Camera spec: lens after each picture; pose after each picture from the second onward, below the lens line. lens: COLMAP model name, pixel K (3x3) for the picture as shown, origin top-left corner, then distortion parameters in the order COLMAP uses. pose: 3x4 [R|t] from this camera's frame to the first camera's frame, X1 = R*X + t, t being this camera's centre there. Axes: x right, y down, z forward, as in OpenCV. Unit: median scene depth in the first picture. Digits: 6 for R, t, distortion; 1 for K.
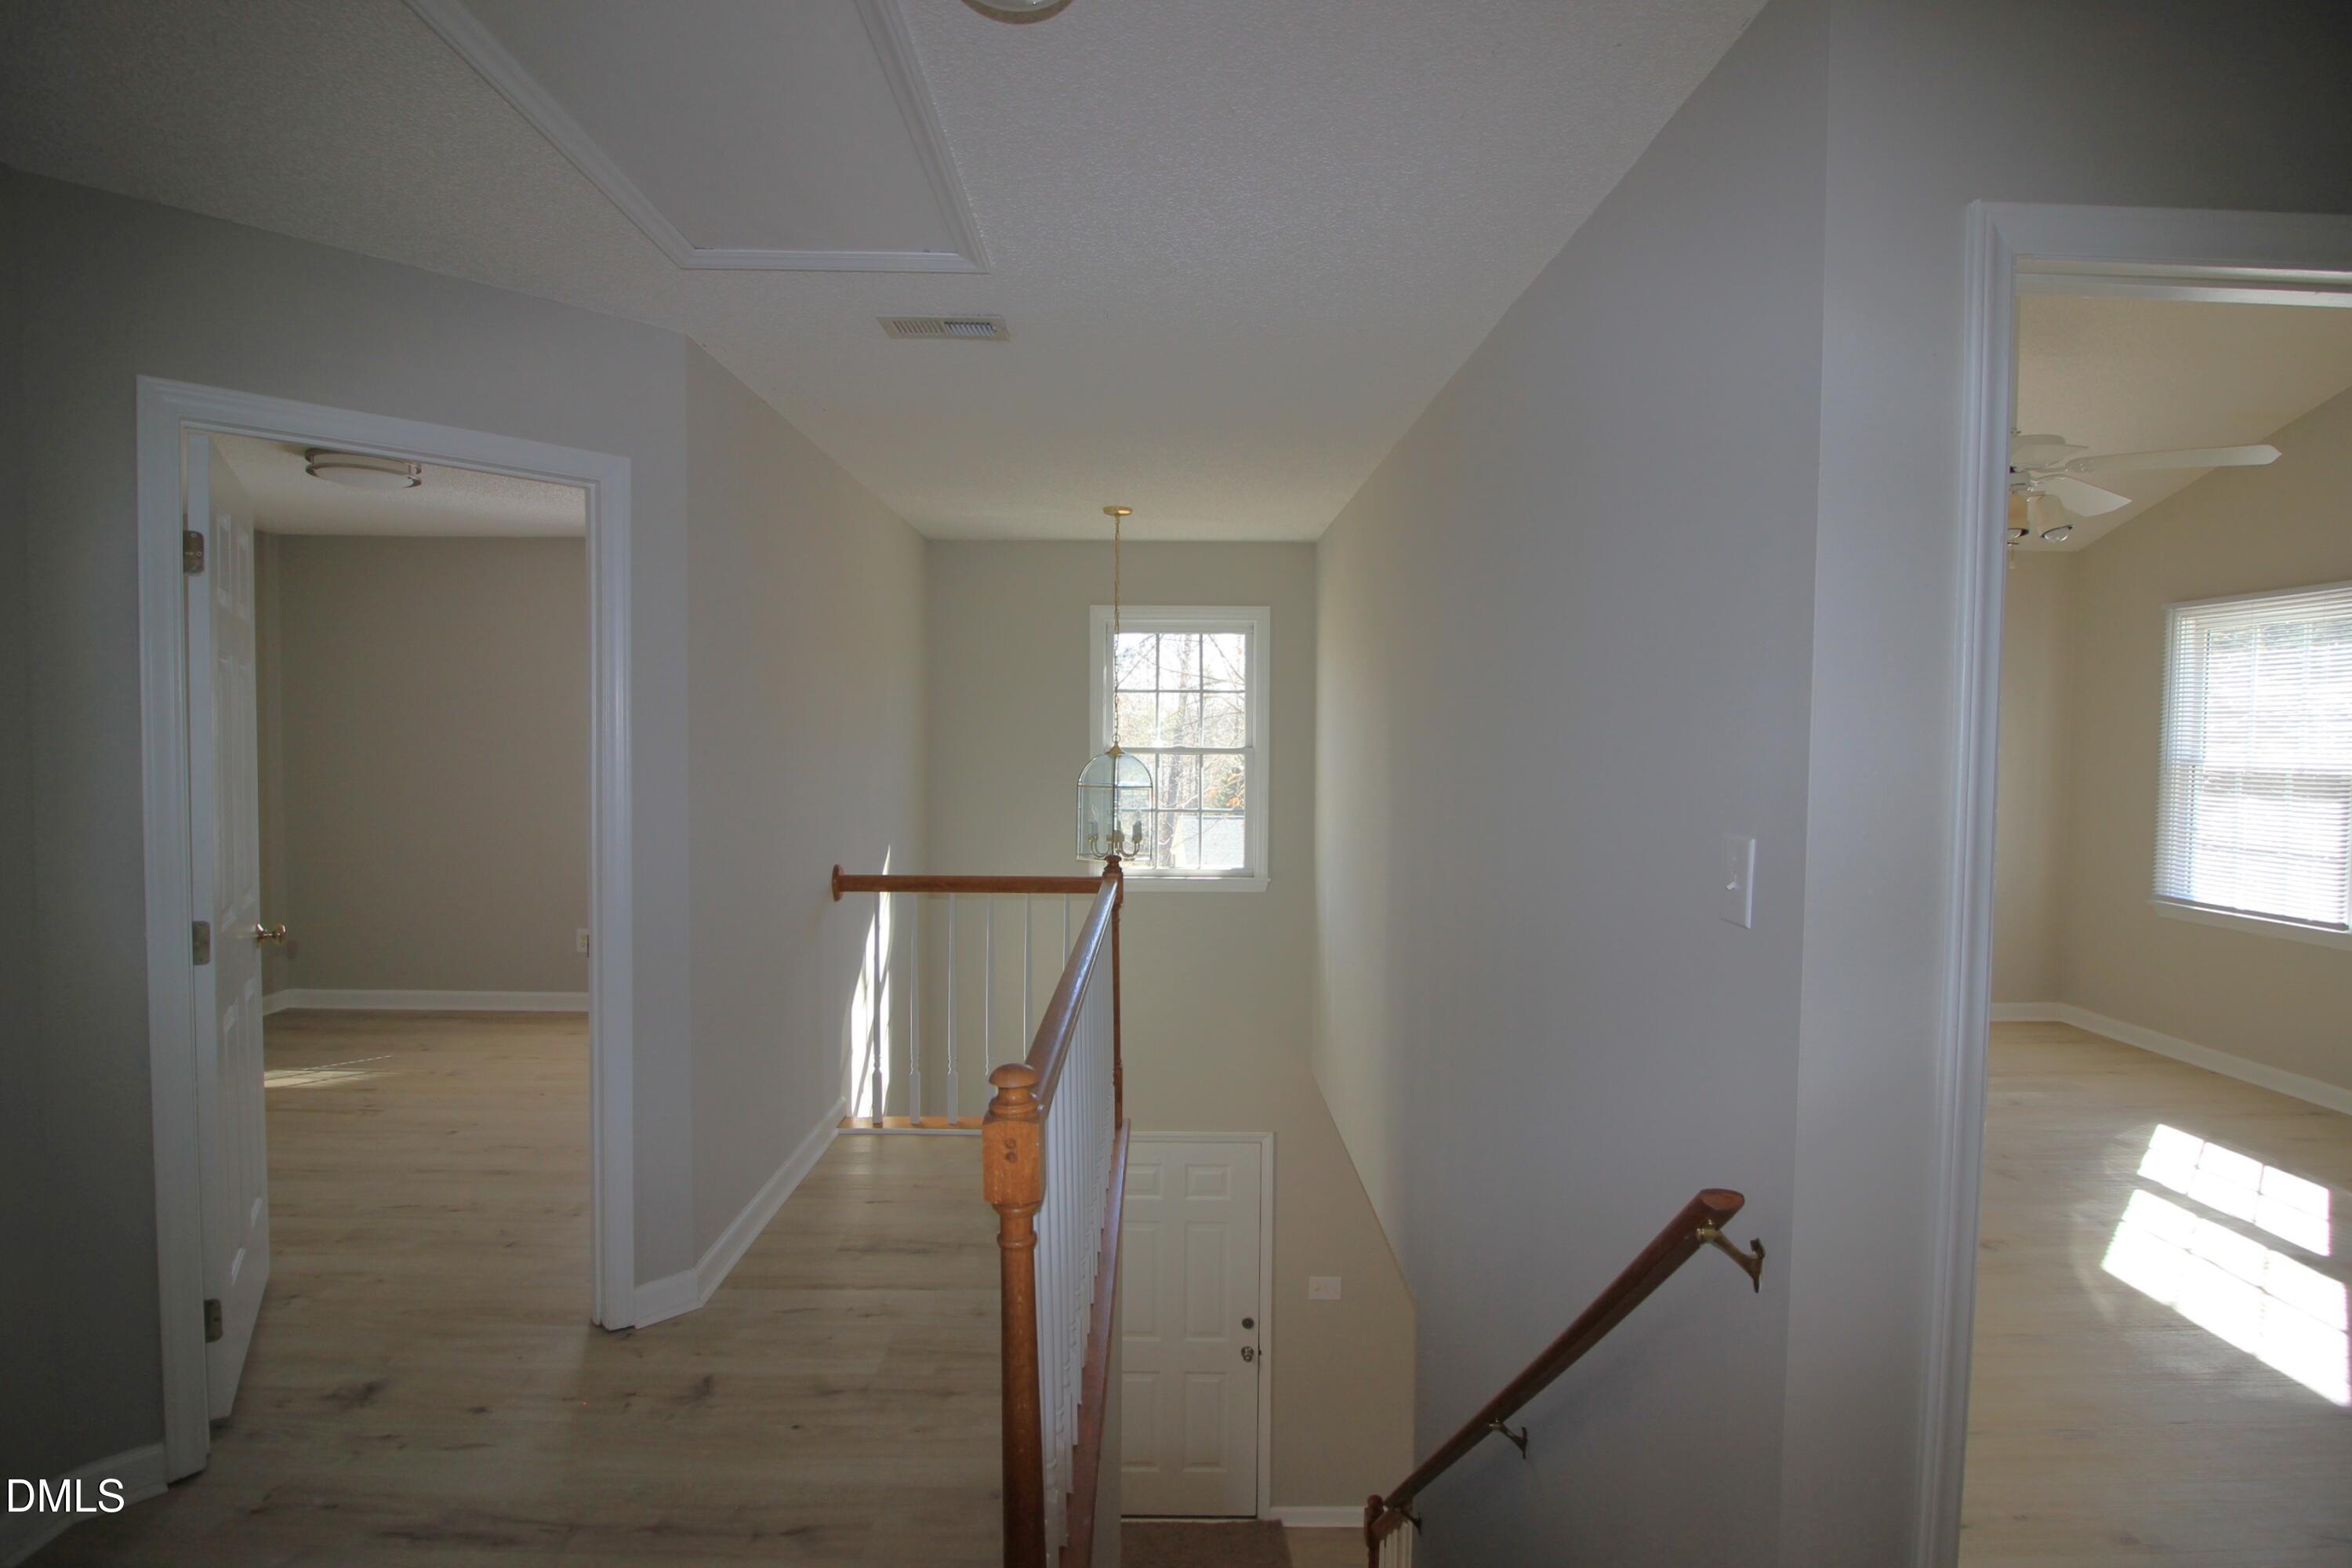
lens RADIAL K [[1105.8, 0, 1148.8], [0, 1105.8, 759.3], [0, 0, 1]] dist [0.001845, -0.012999]
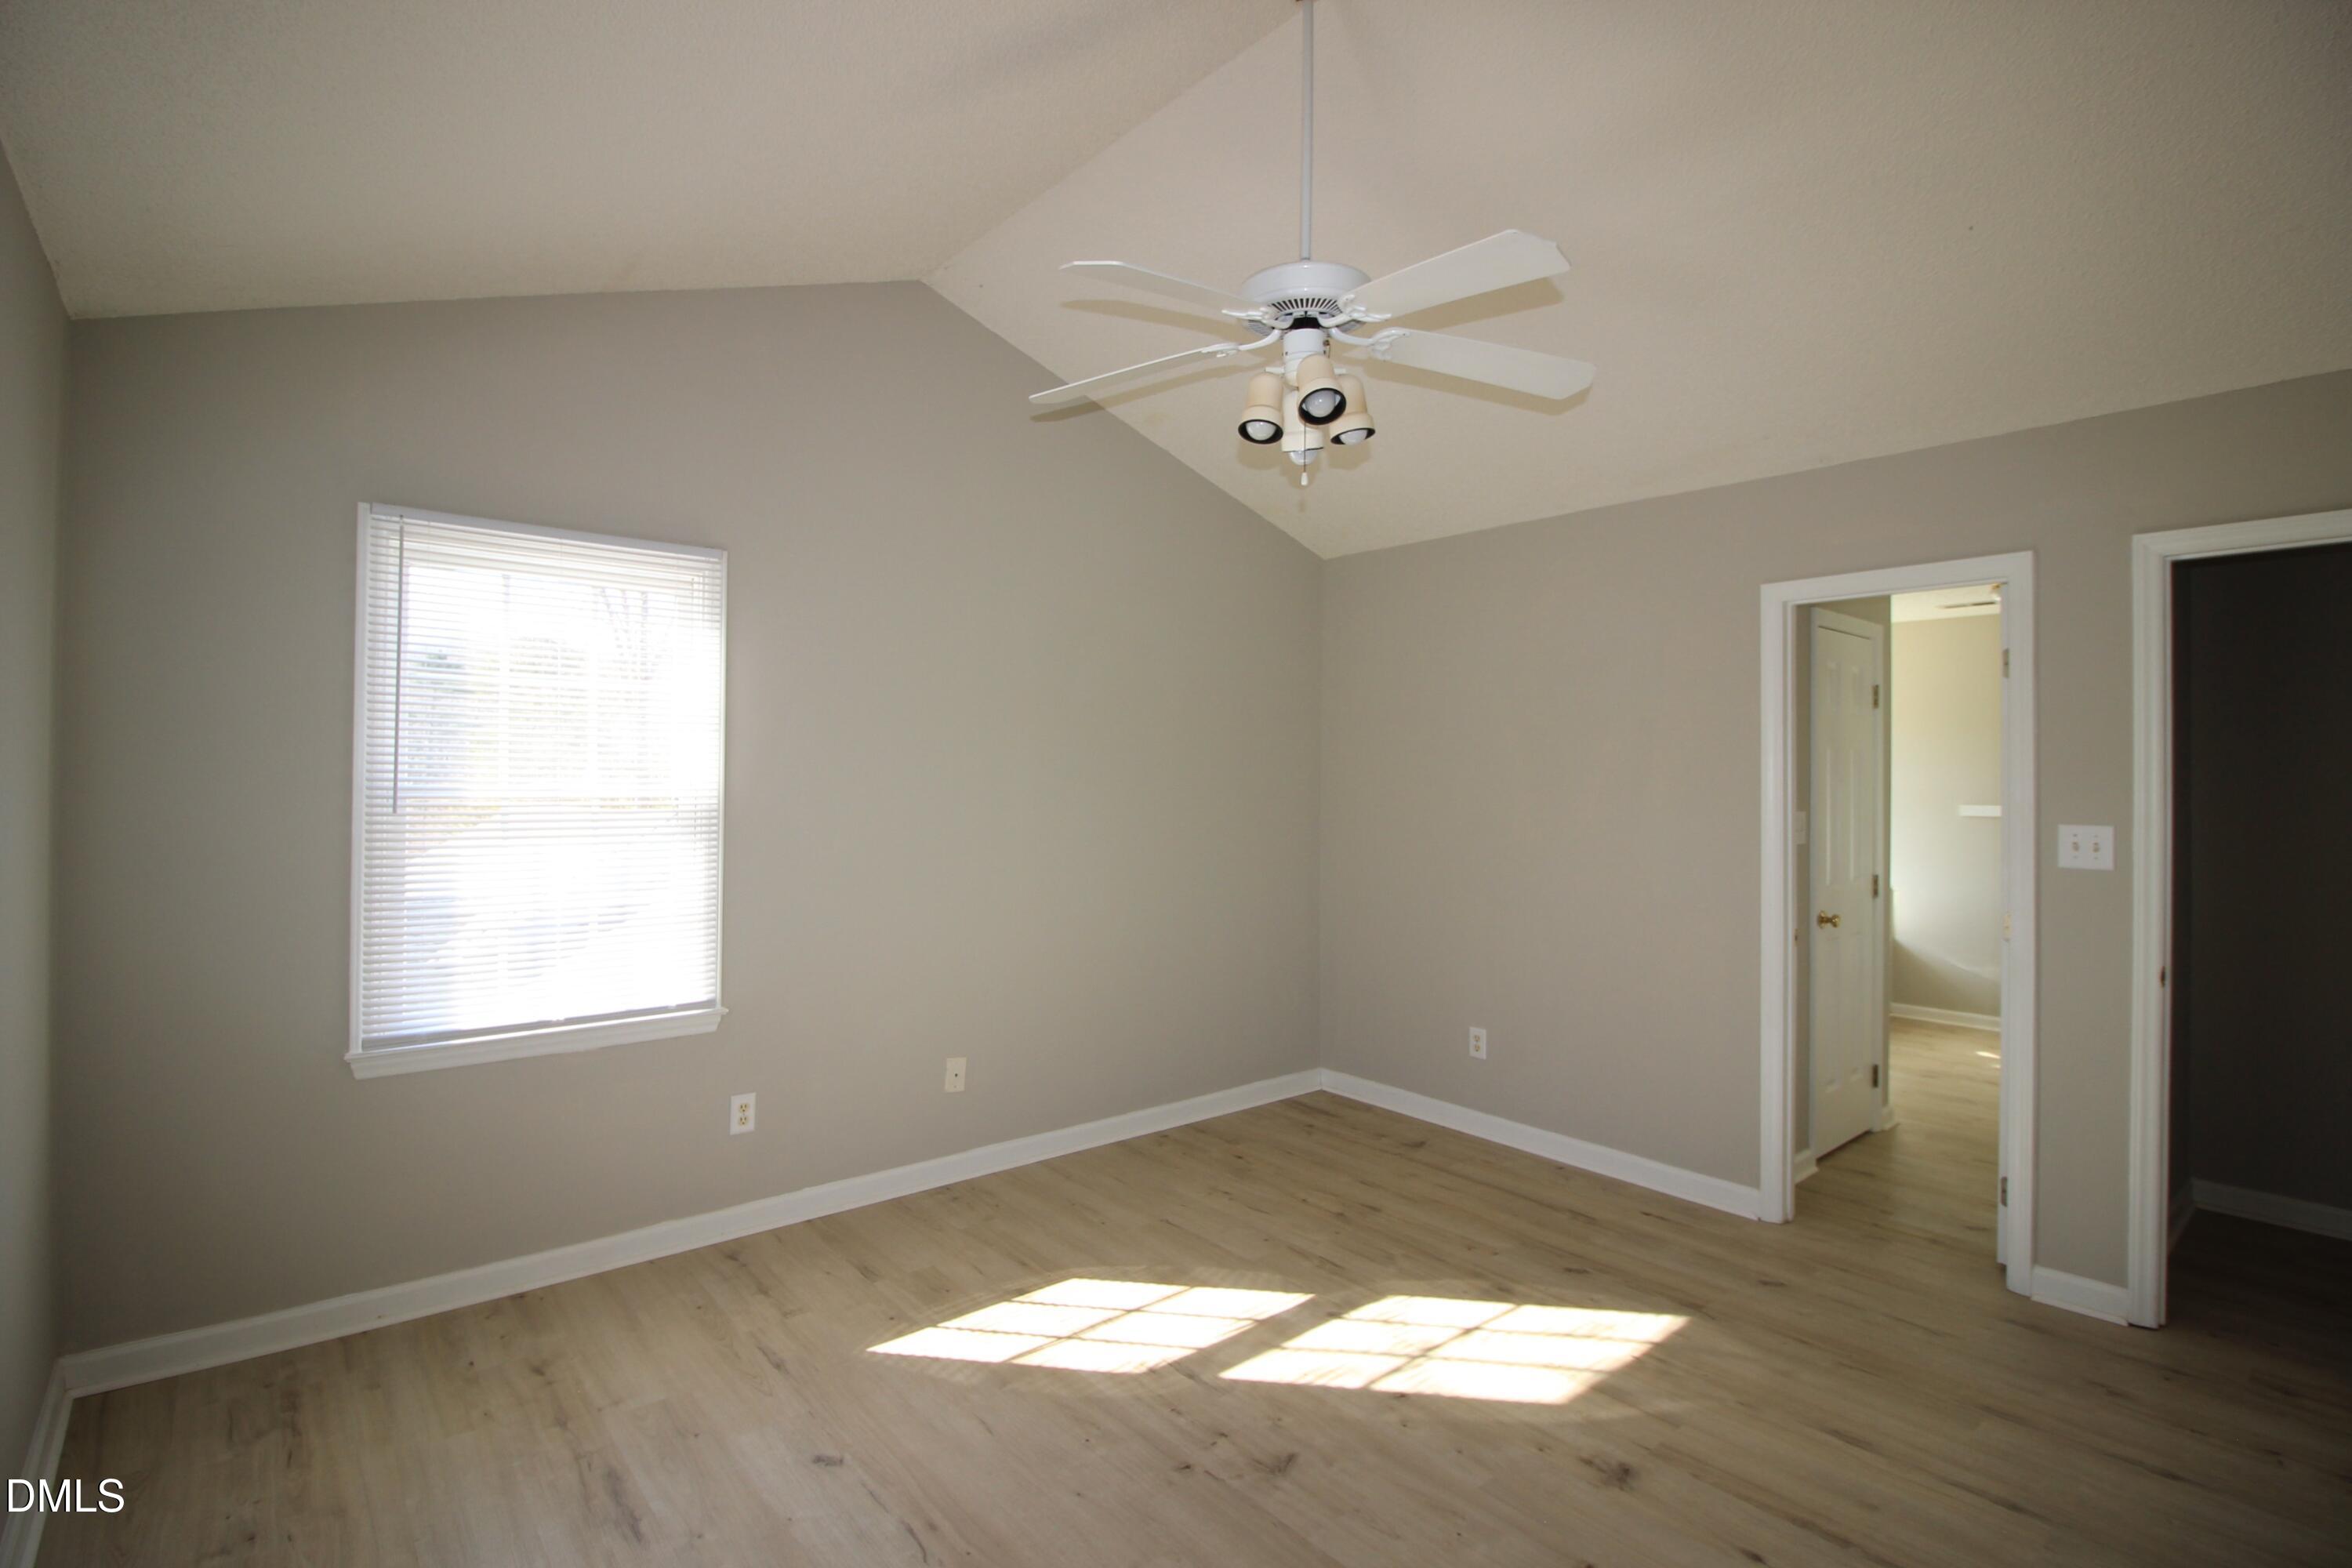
lens RADIAL K [[1107.5, 0, 1176.0], [0, 1107.5, 784.0], [0, 0, 1]] dist [0.000482, -0.015597]
pose [[-0.637557, -0.021736, 0.770096, 0.303649], [0.010492, 0.999264, 0.036890, -0.020689], [-0.770332, 0.031600, -0.636860, 1.217031]]
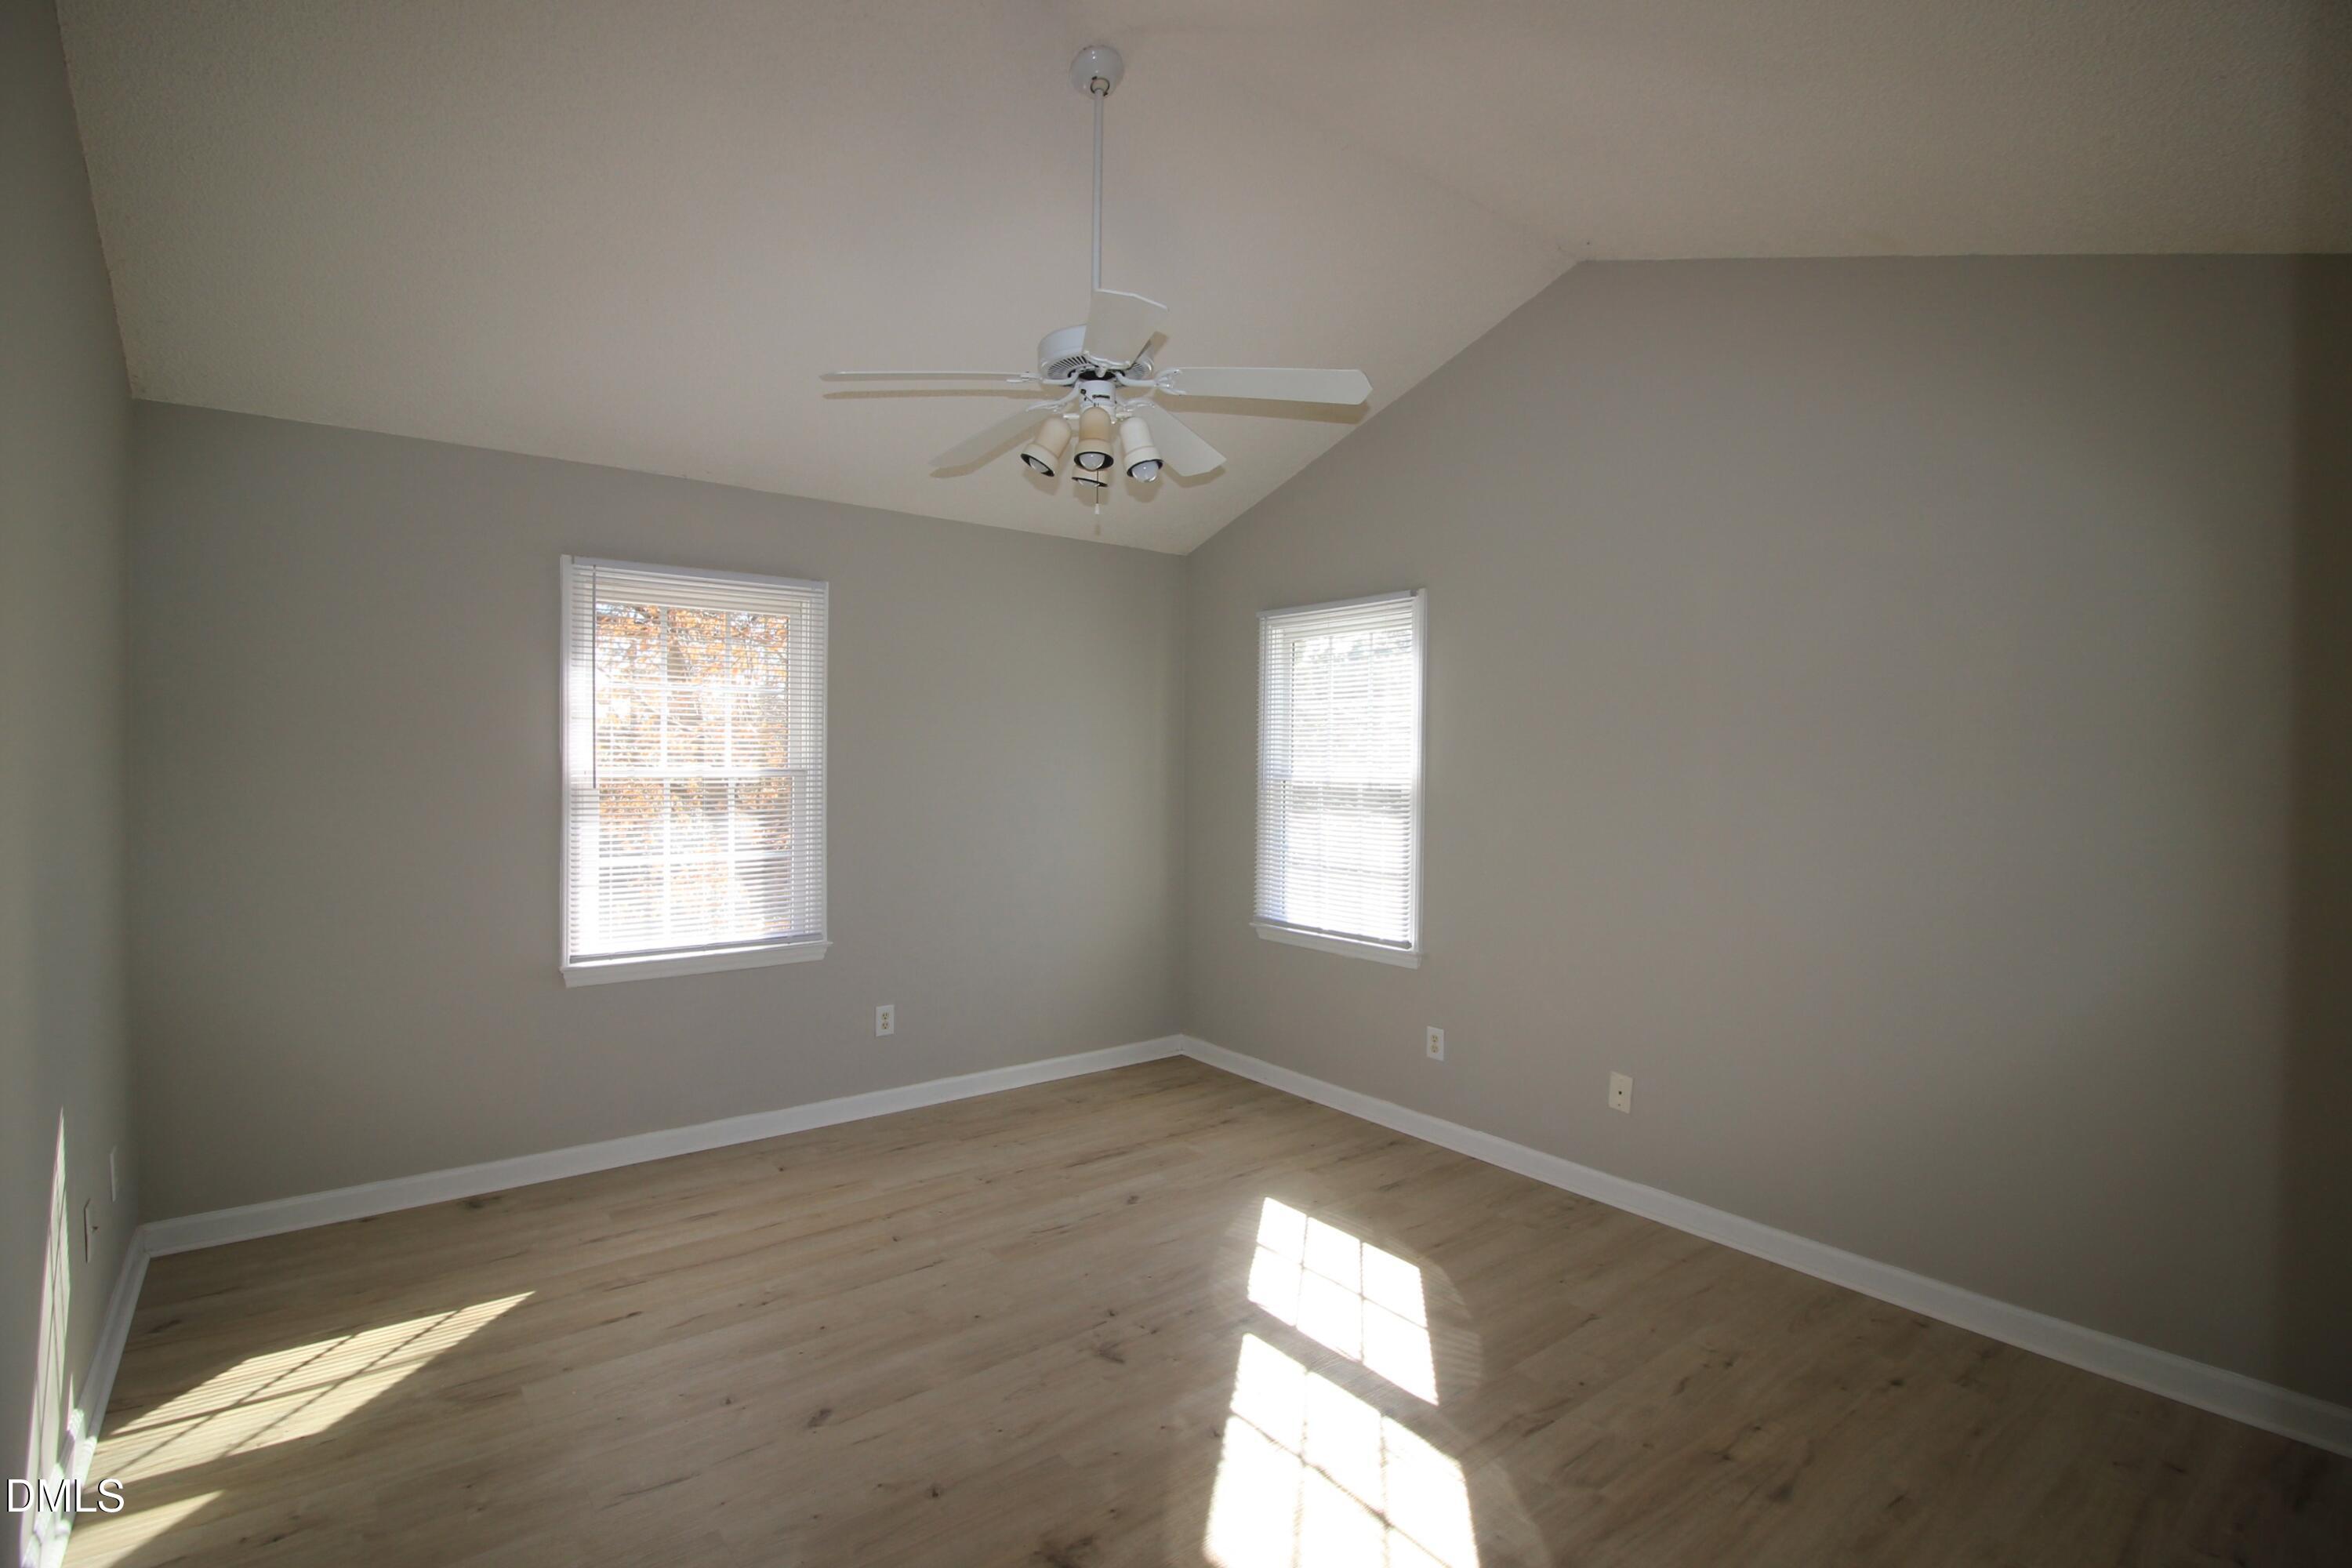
lens RADIAL K [[1105.8, 0, 1148.8], [0, 1105.8, 759.3], [0, 0, 1]] dist [0.001845, -0.012999]
pose [[0.802223, -0.002820, 0.597018, 0.321698], [0.018904, 0.999607, -0.020679, 0.005592], [-0.596725, 0.027875, 0.801961, 0.337191]]
